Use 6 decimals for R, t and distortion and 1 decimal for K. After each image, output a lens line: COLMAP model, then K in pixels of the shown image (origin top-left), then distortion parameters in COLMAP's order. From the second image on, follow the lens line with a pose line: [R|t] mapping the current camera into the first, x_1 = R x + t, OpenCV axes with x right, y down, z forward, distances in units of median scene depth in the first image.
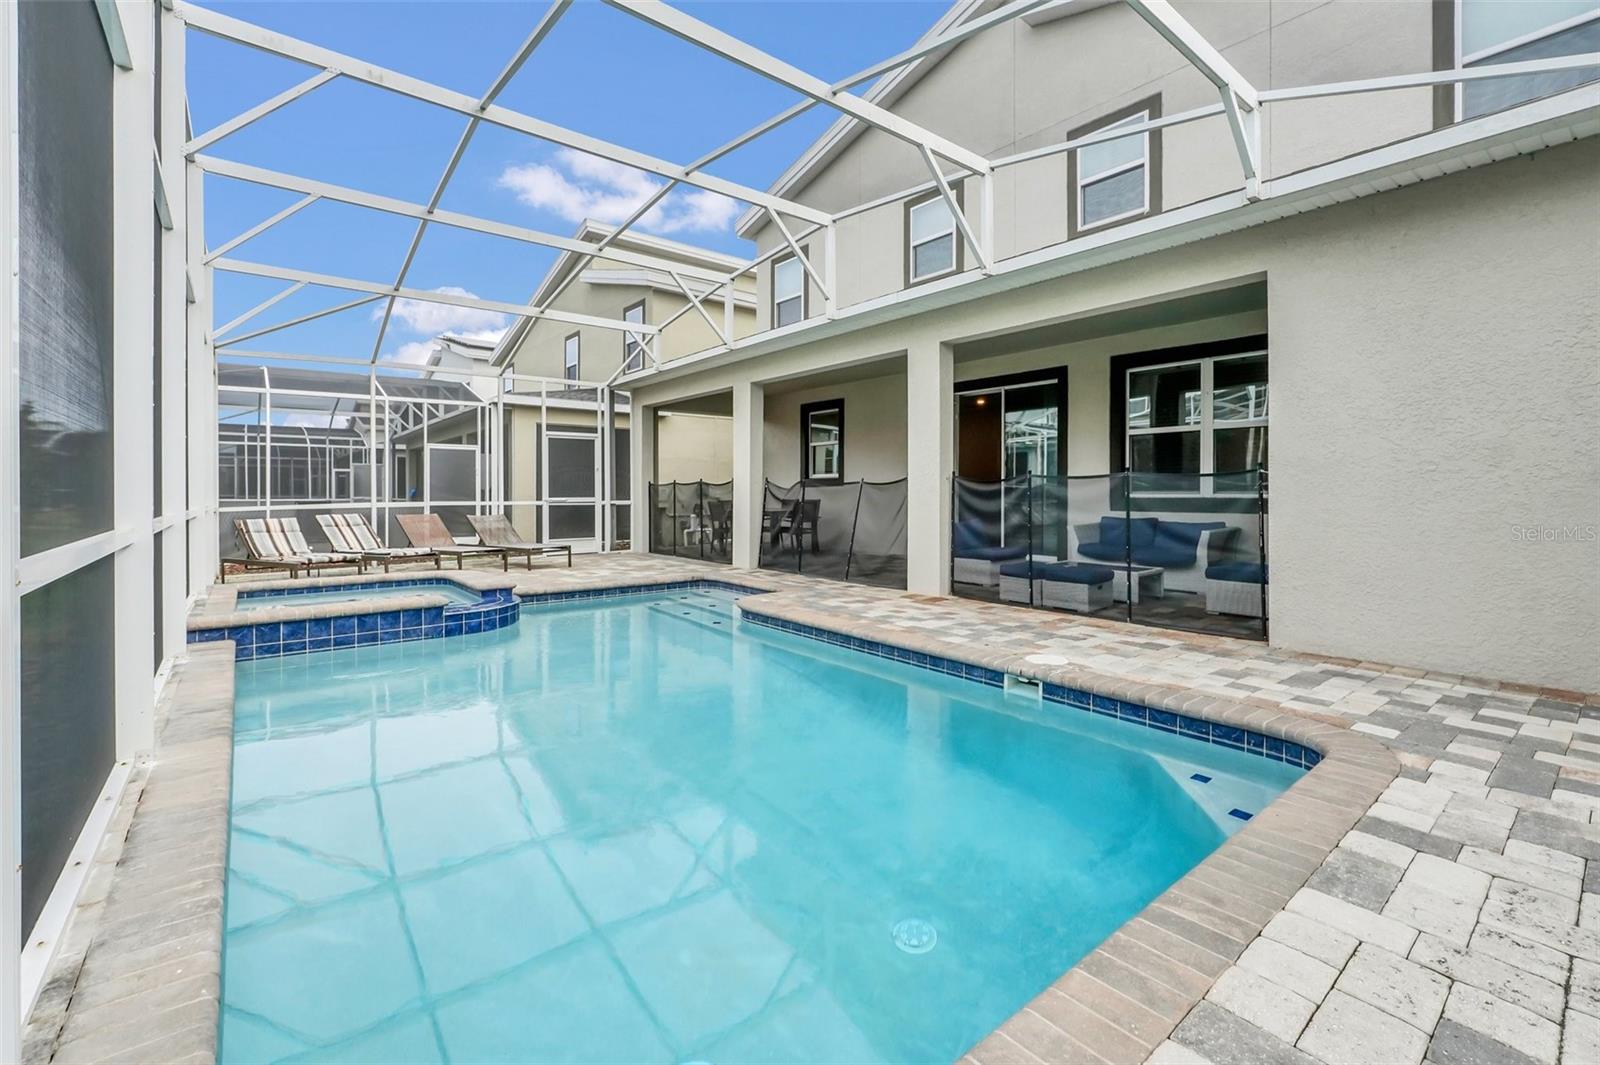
lens RADIAL K [[708.1, 0, 778.4], [0, 708.1, 493.1], [0, 0, 1]] dist [-0.003534, -0.000080]
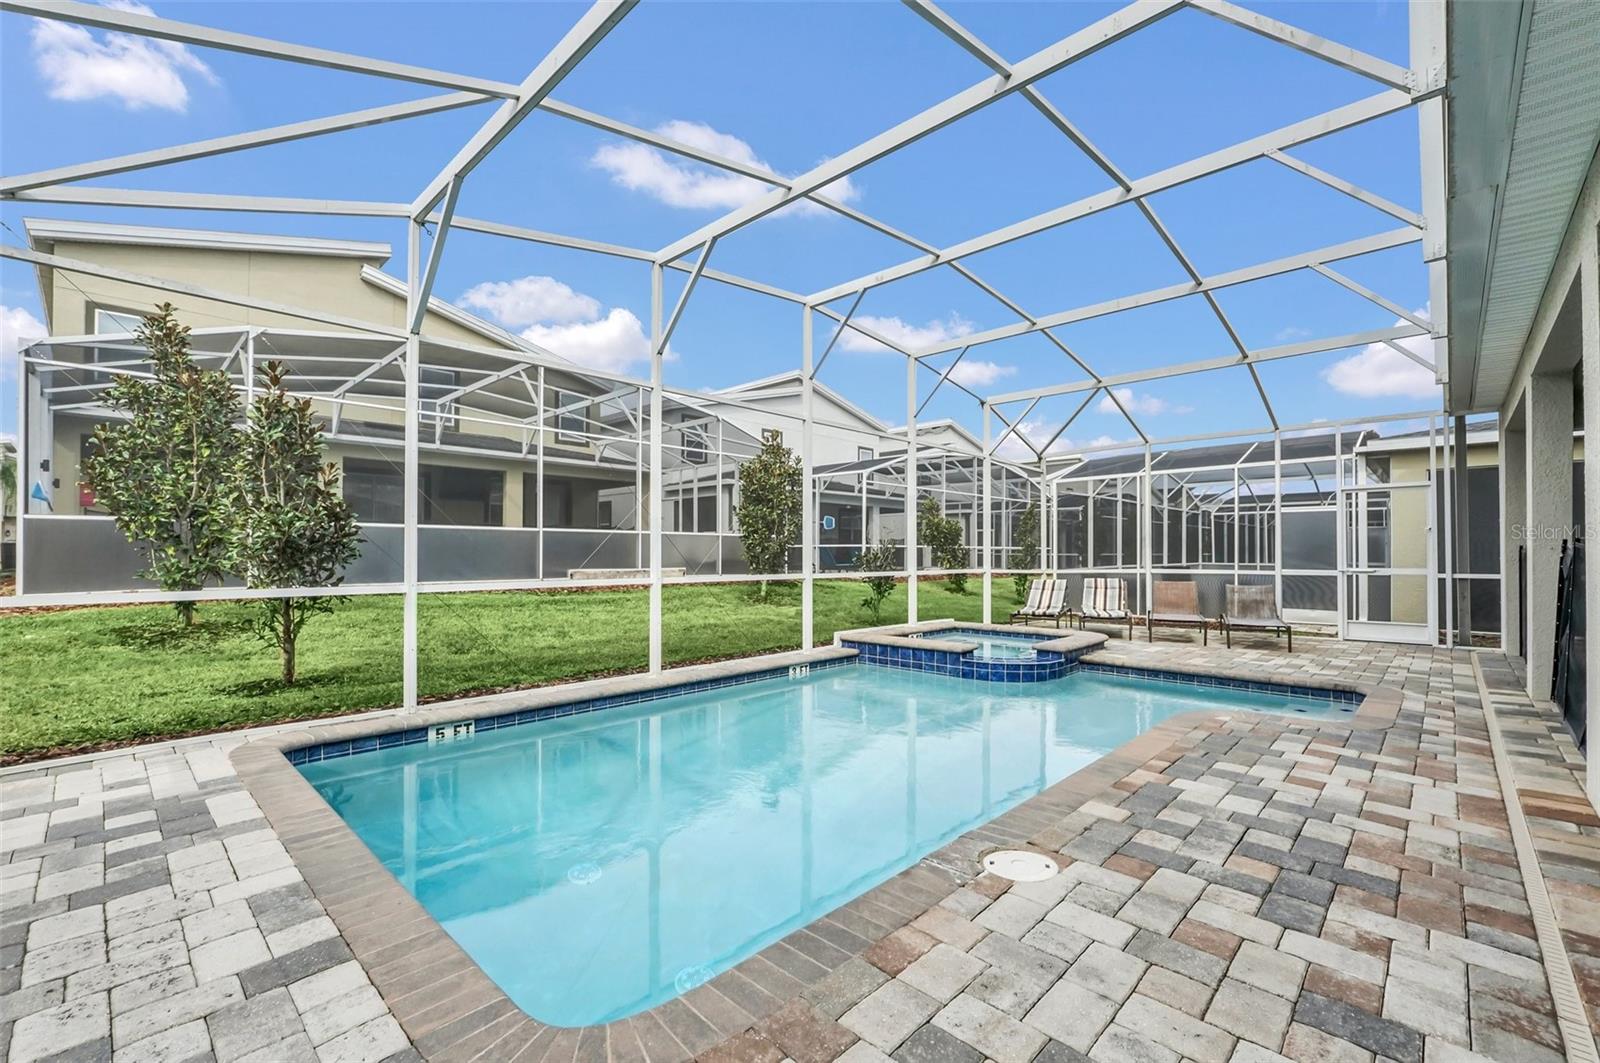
lens RADIAL K [[679.4, 0, 807.4], [0, 679.4, 537.9], [0, 0, 1]] dist [-0.002633, -0.000117]
pose [[0.132744, -0.024190, -0.990855, 0.661474], [-0.001413, 0.999696, -0.024595, -0.013322], [0.991149, 0.004665, 0.132670, 0.547180]]
